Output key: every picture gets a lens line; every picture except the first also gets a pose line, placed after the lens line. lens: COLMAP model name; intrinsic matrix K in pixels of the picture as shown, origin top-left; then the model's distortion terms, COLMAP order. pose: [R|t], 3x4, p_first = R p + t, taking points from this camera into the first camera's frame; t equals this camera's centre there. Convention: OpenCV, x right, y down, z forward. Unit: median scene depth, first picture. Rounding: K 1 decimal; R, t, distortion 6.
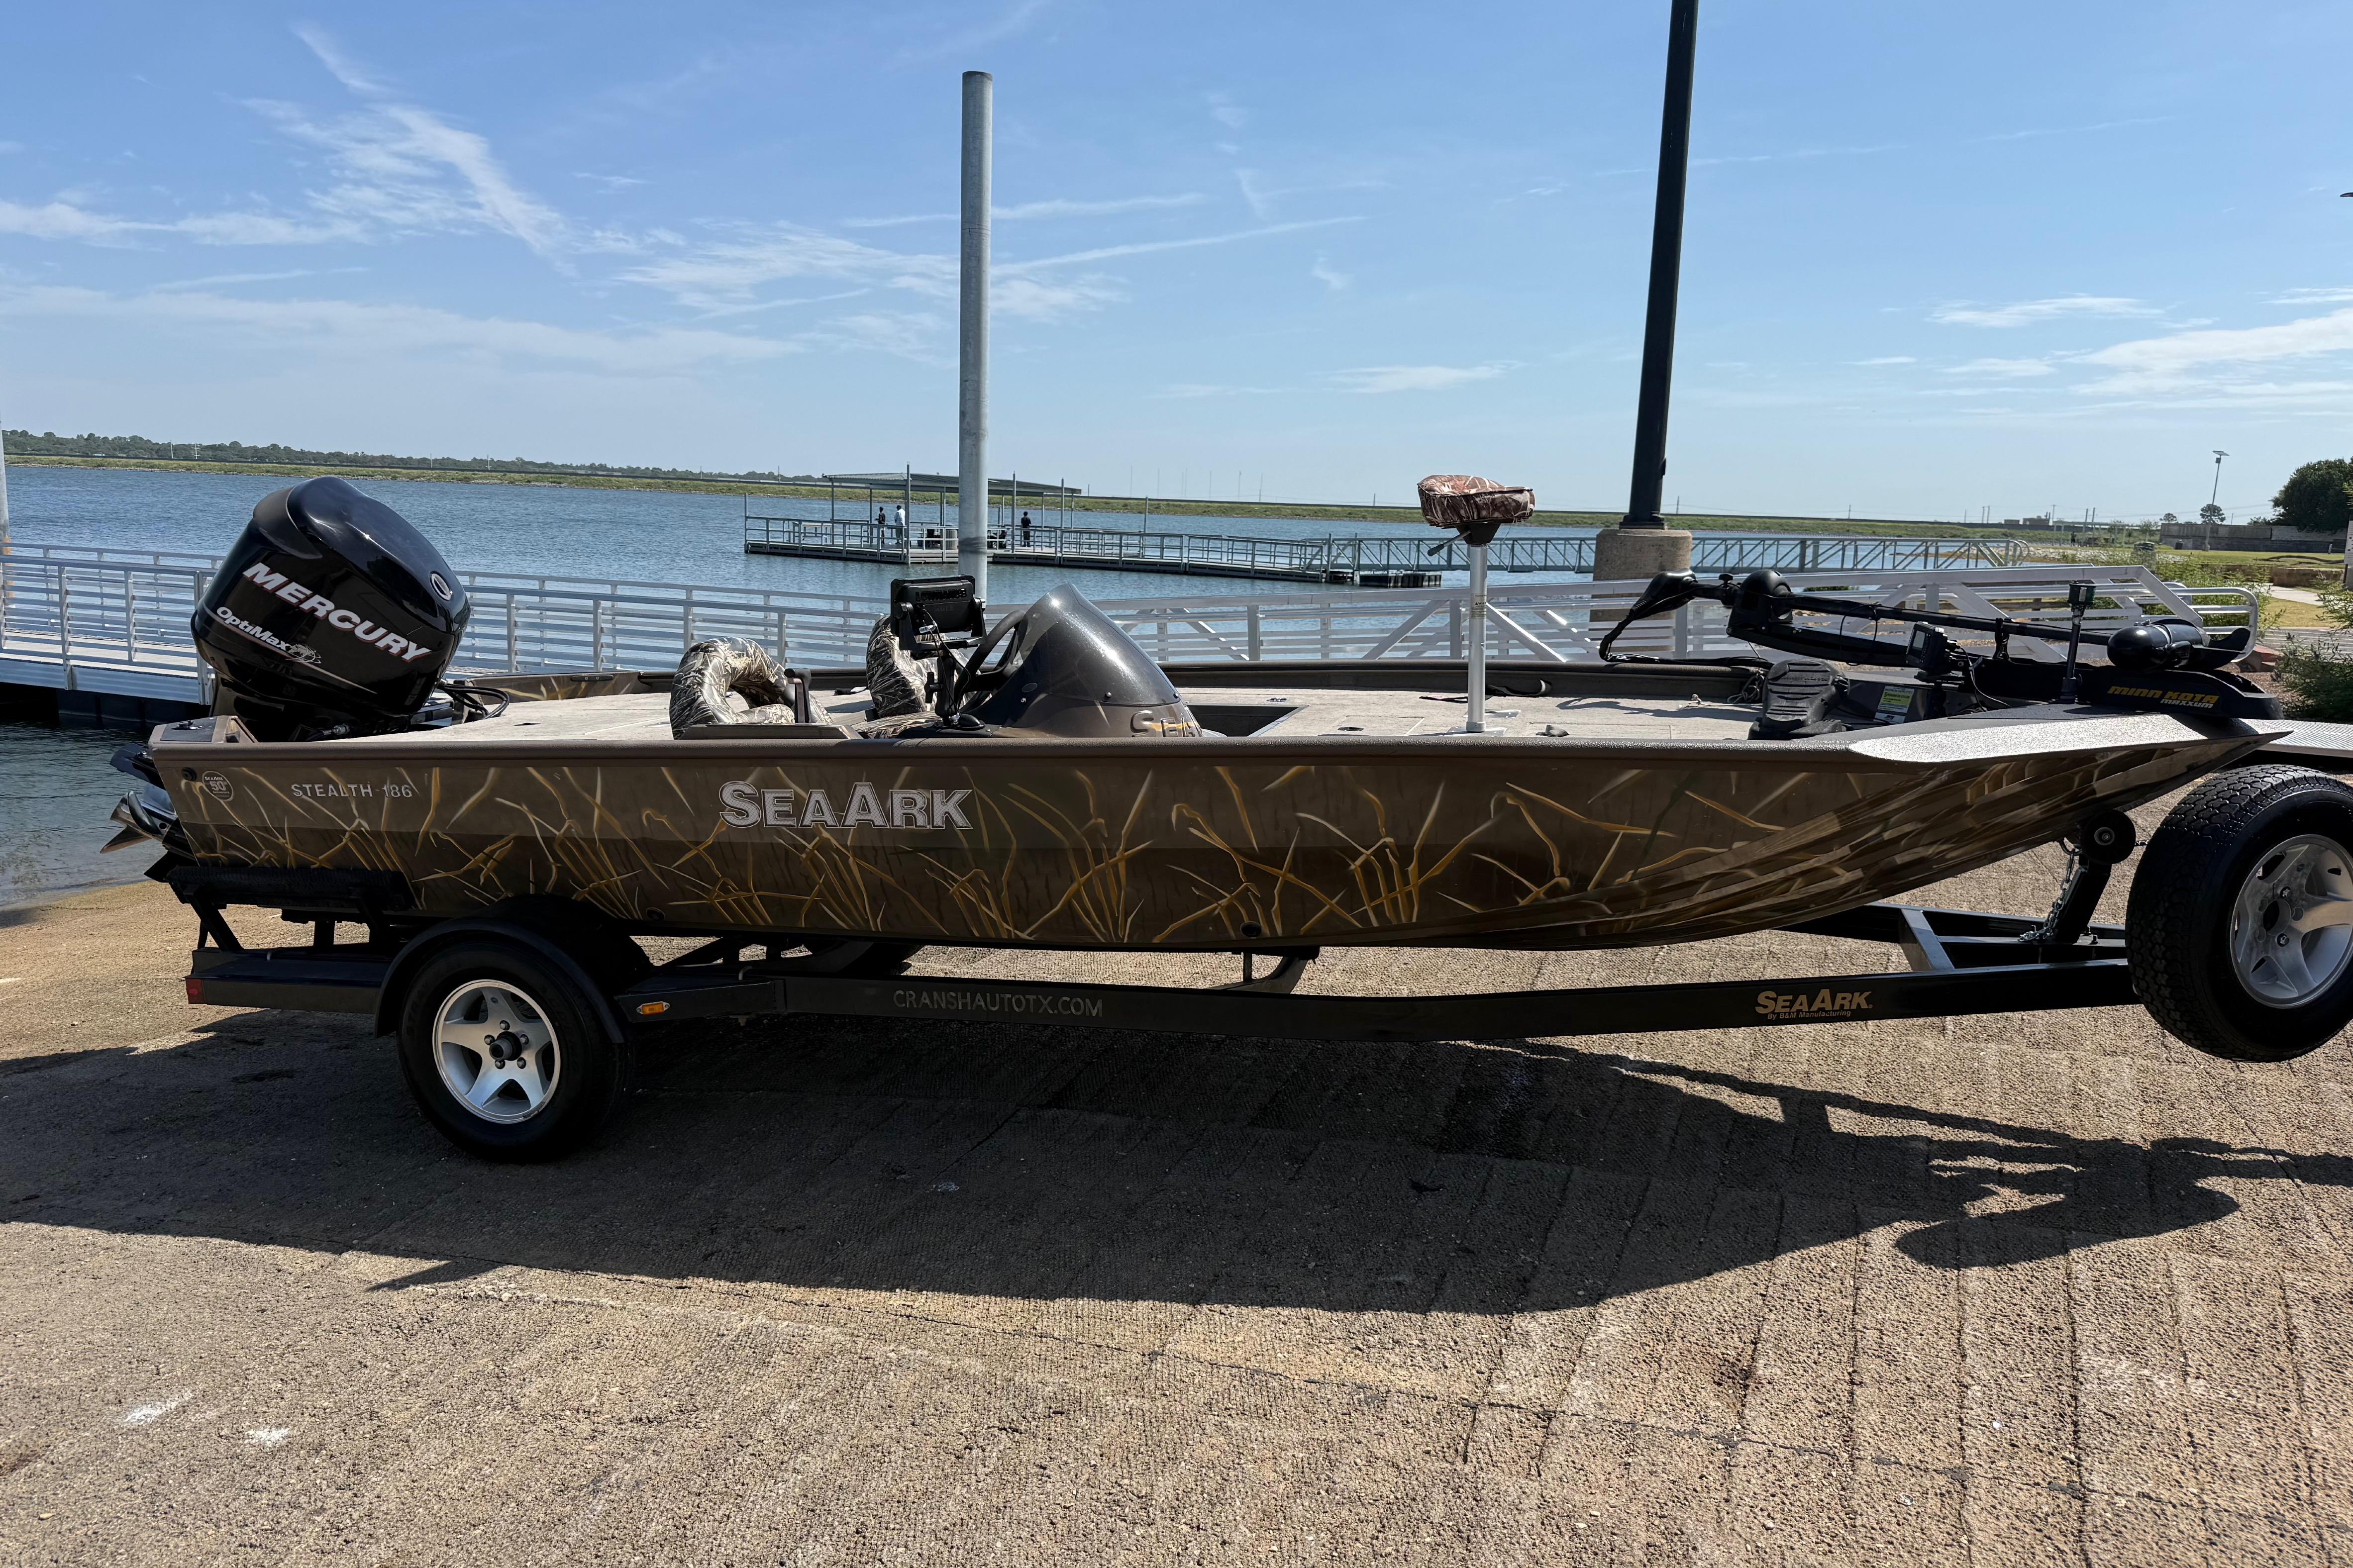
lens RADIAL K [[1629.1, 0, 1179.4], [0, 1629.1, 806.7], [0, 0, 1]] dist [0.106010, -0.168812]
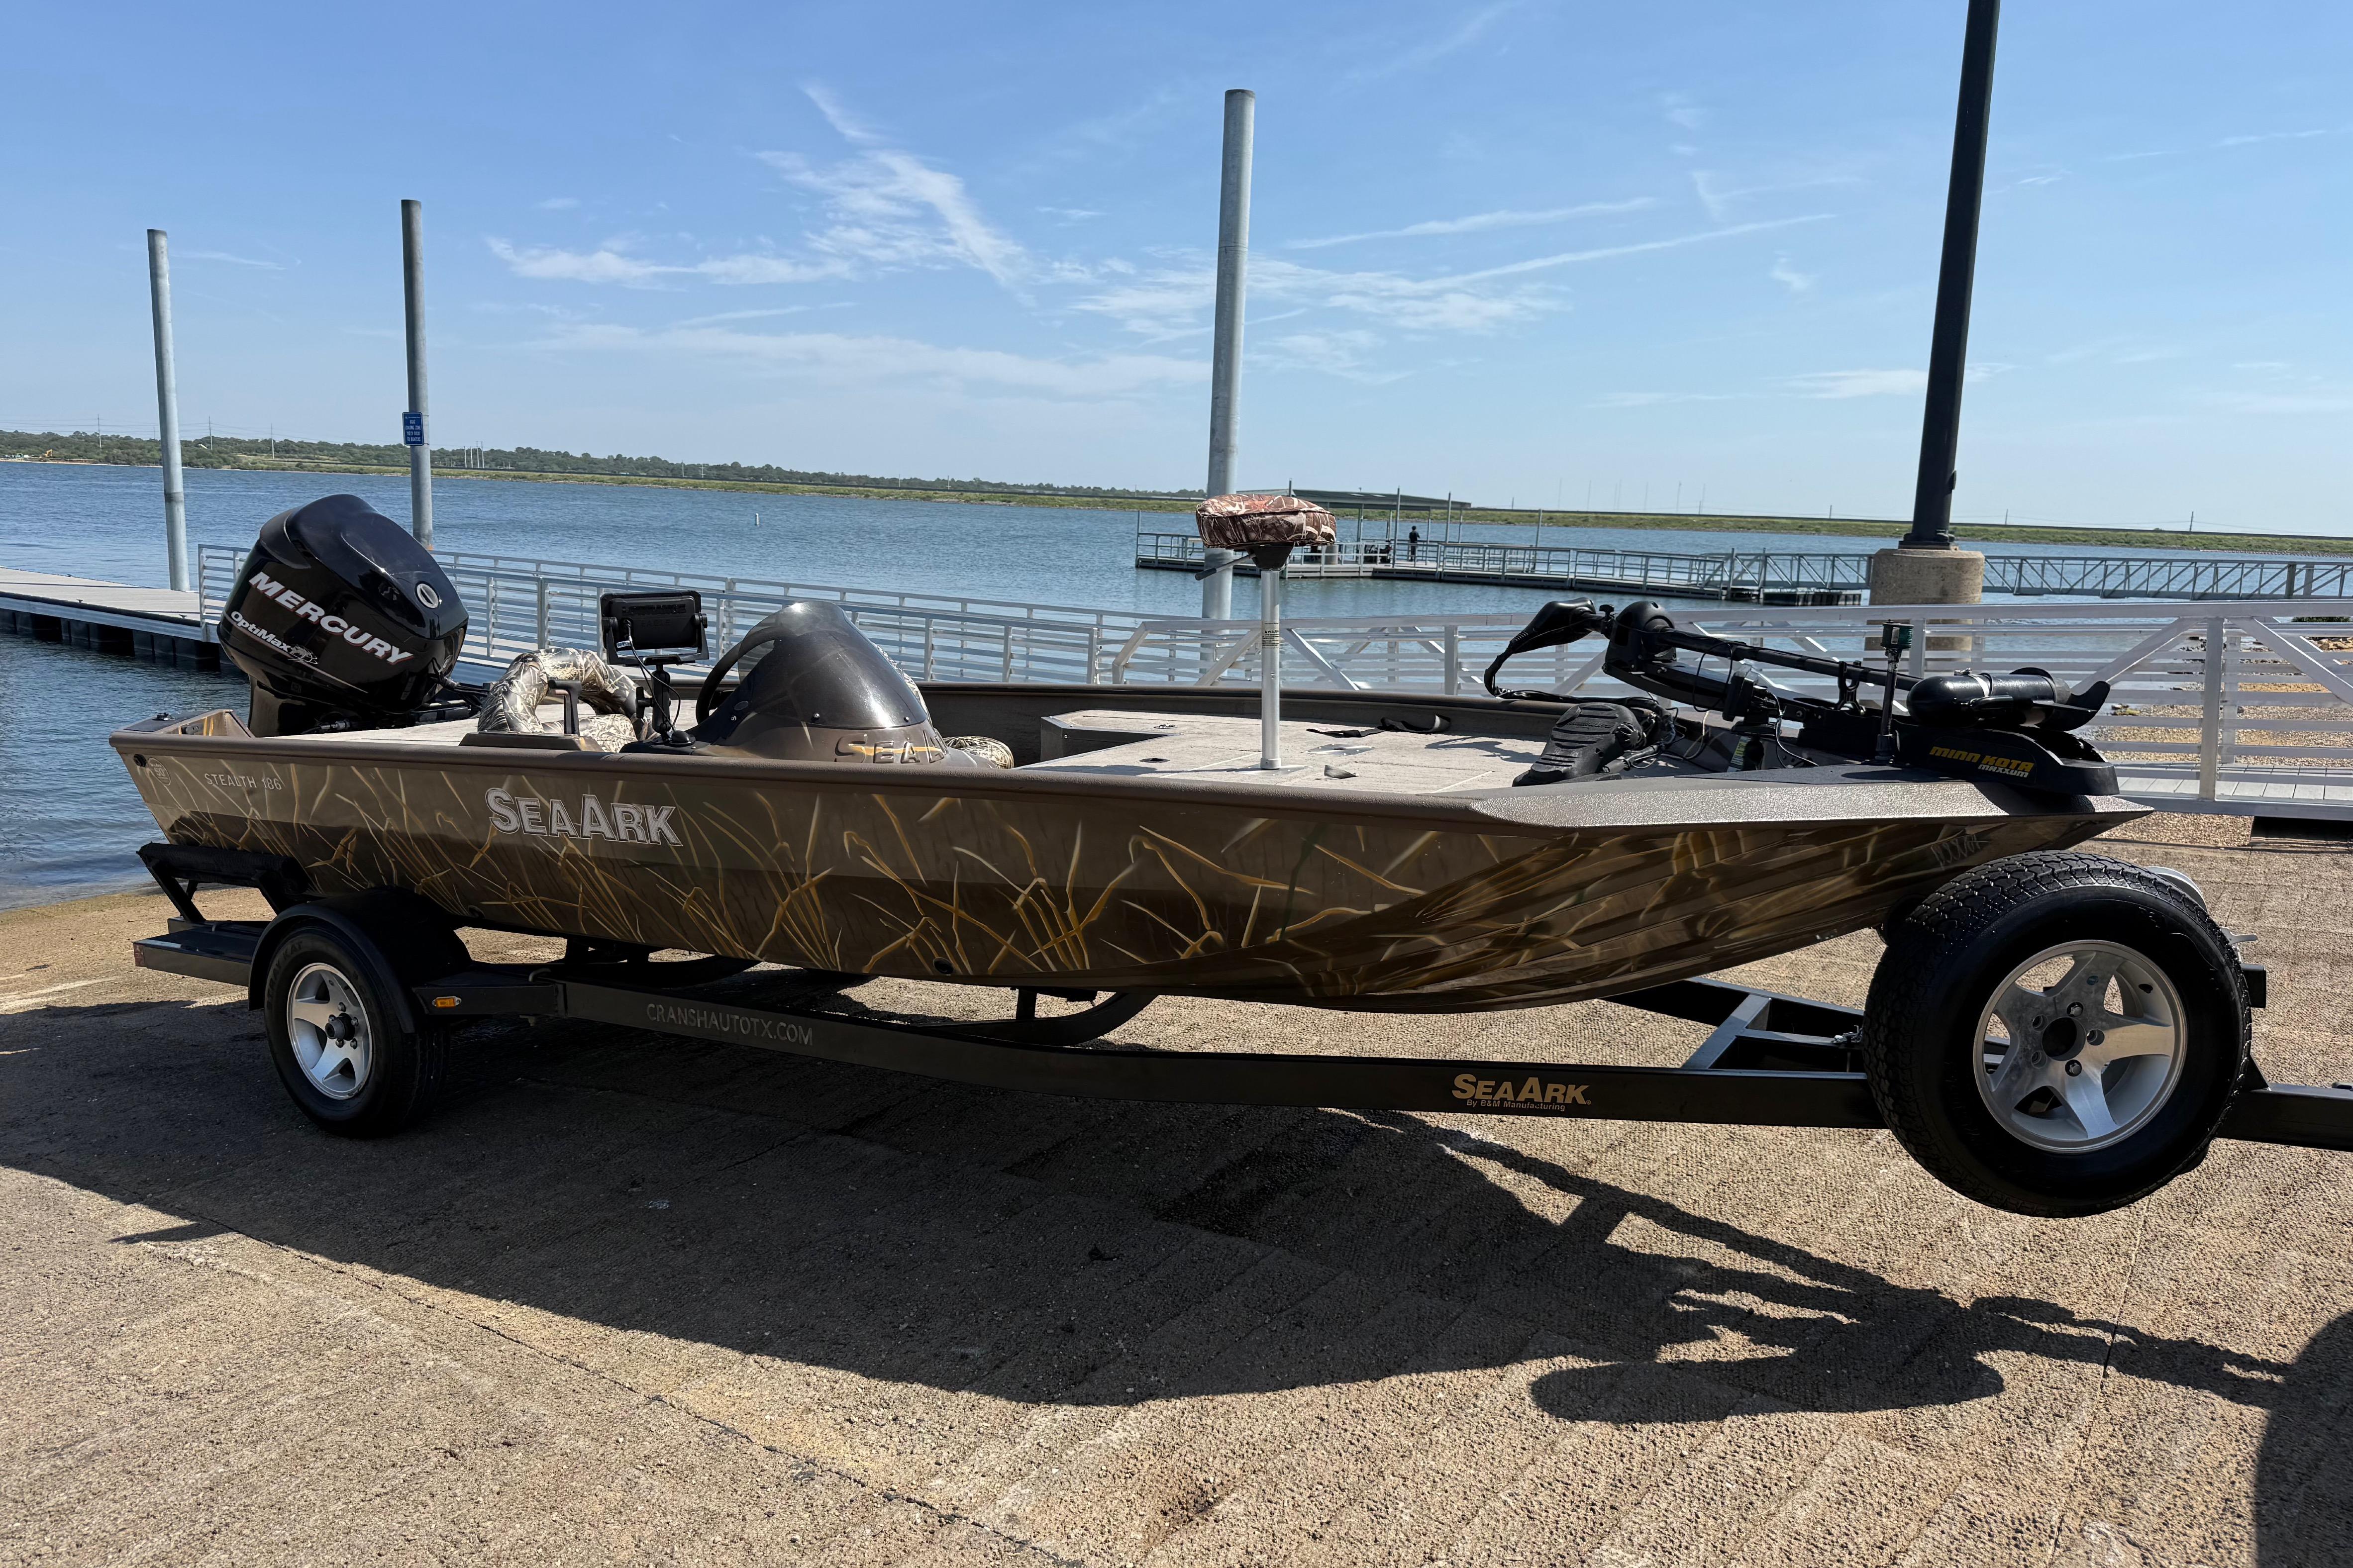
lens RADIAL K [[1629.8, 0, 1176.2], [0, 1629.8, 798.2], [0, 0, 1]] dist [0.138235, -0.218282]
pose [[0.968424, 0.044700, -0.245270, 0.374787], [-0.048178, 0.998805, -0.008196, -0.019982], [0.244611, 0.019754, 0.969420, 0.089408]]
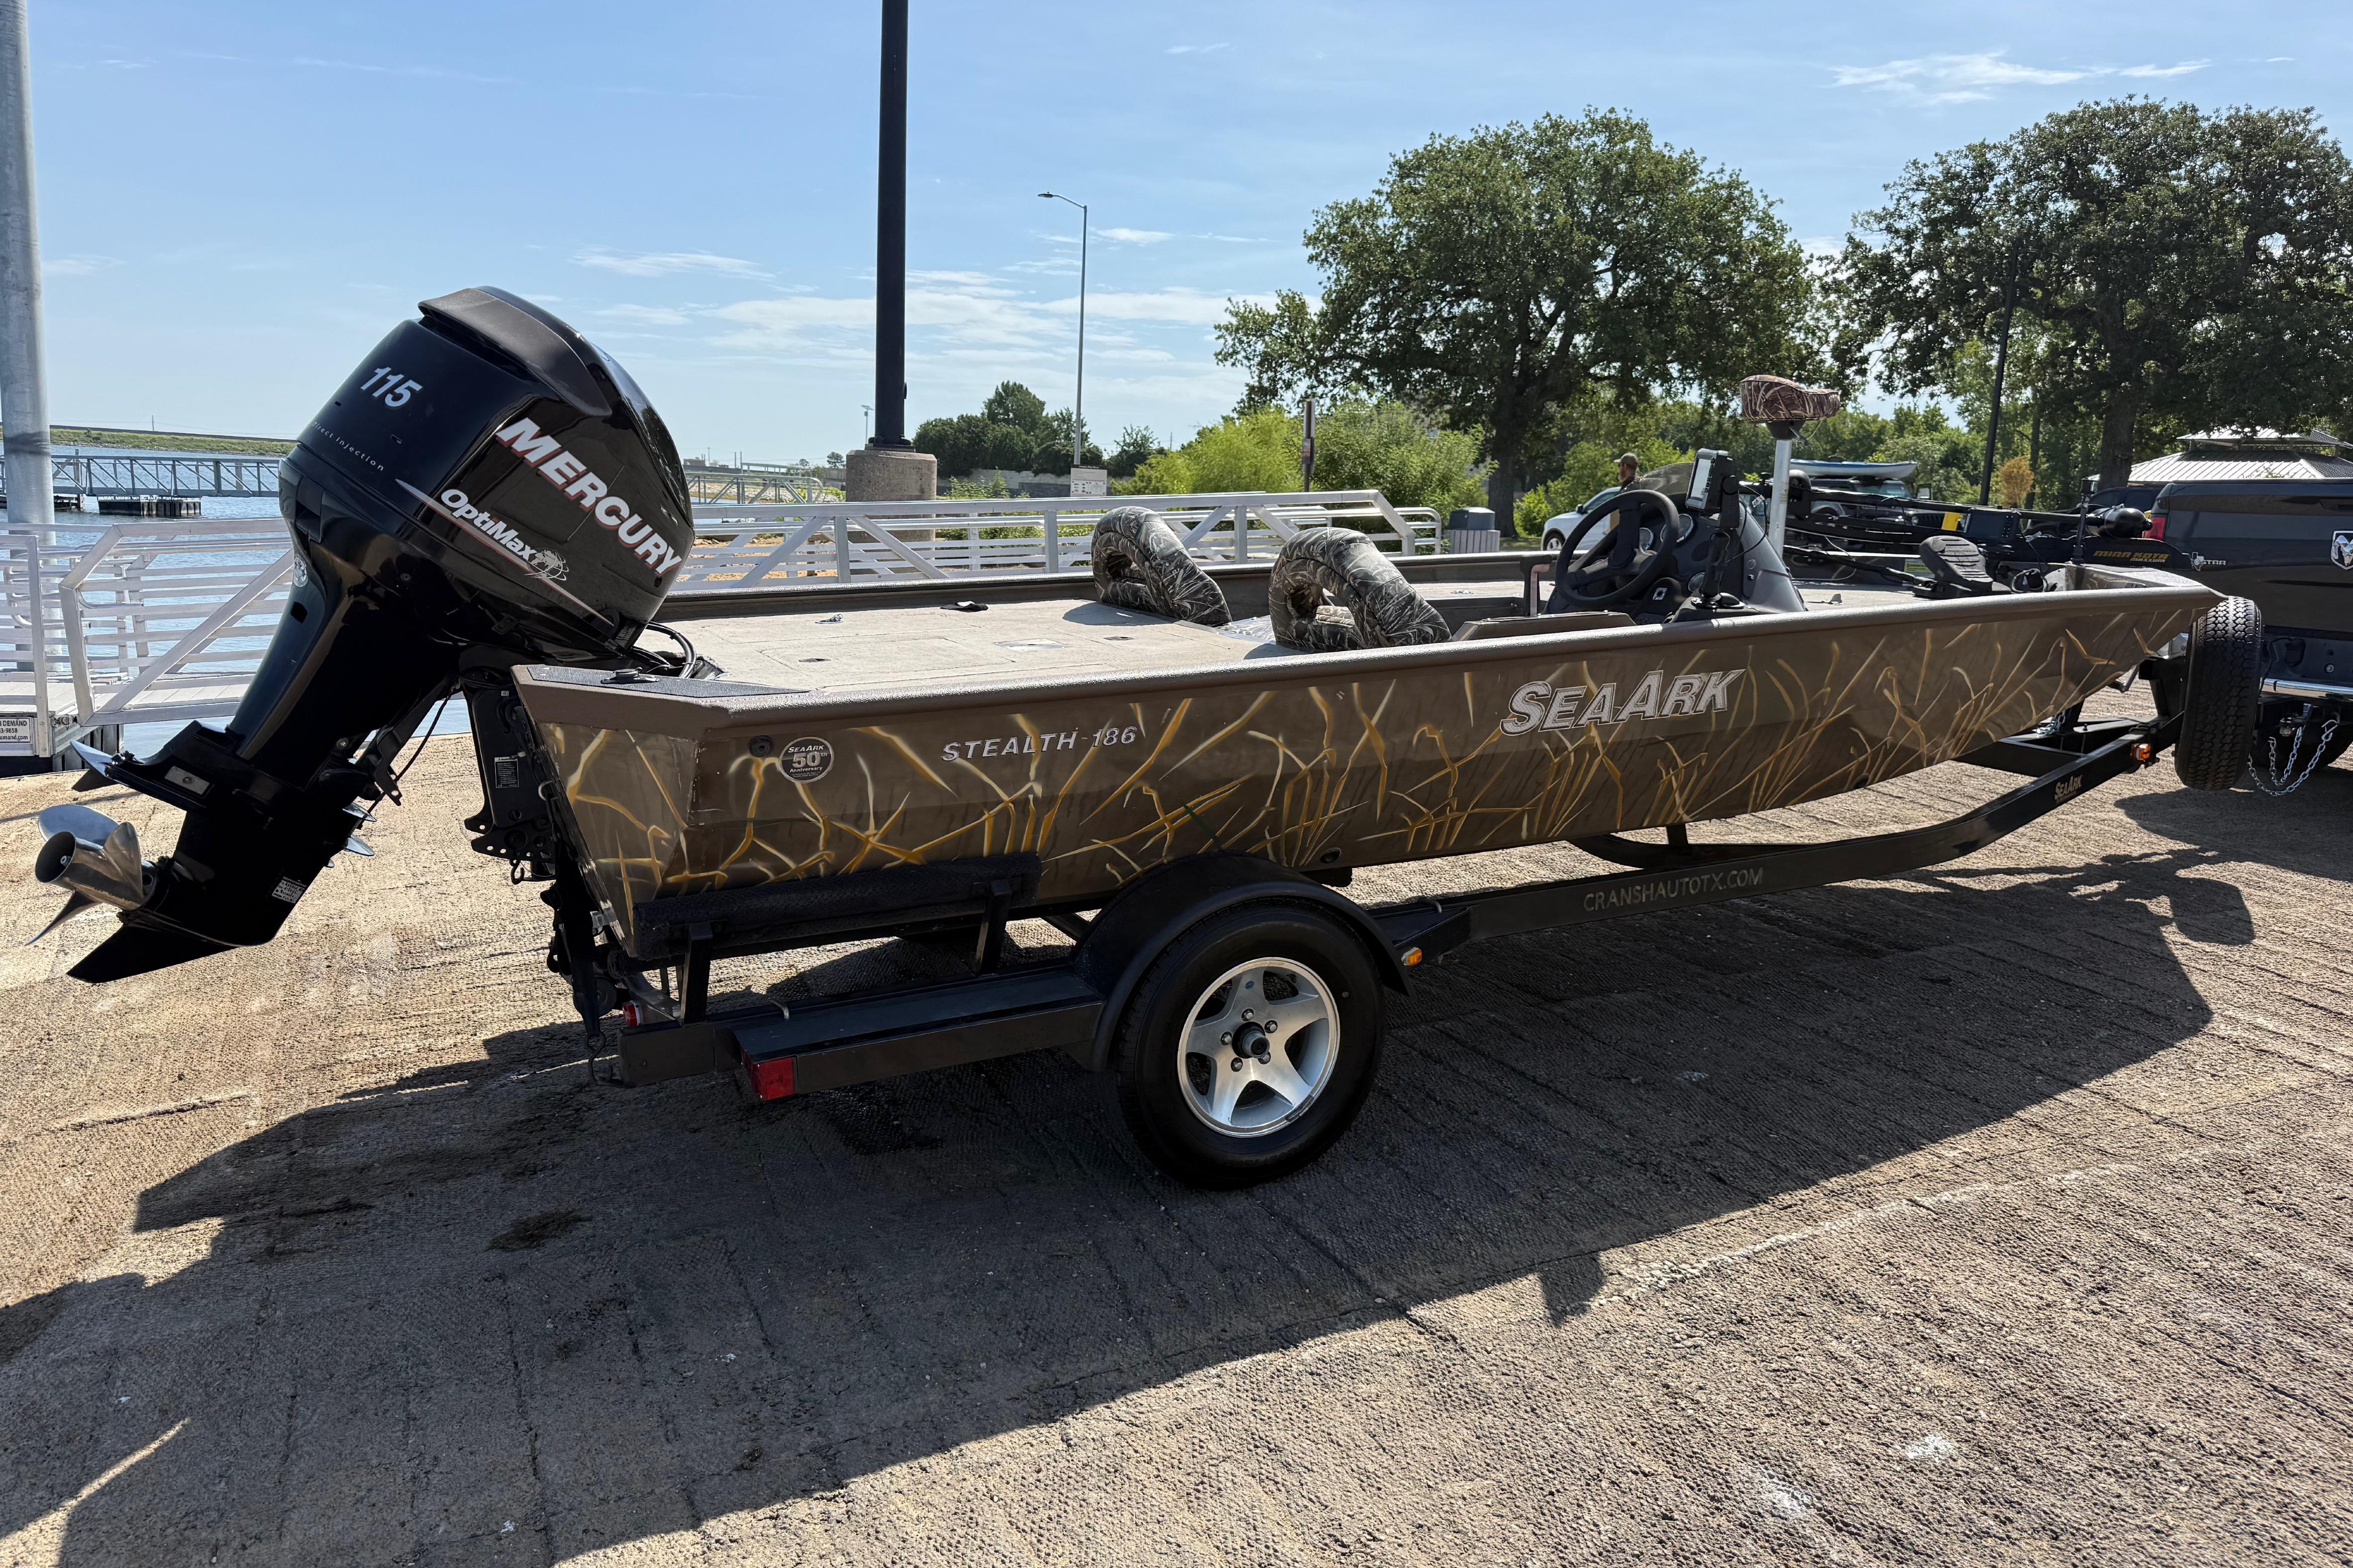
lens RADIAL K [[1620.1, 0, 1166.2], [0, 1620.1, 790.8], [0, 0, 1]] dist [0.150751, -0.252029]
pose [[0.731109, -0.110925, 0.673183, -0.967722], [0.091465, 0.993723, 0.064407, -0.030495], [-0.676102, 0.014484, 0.736666, 0.451802]]
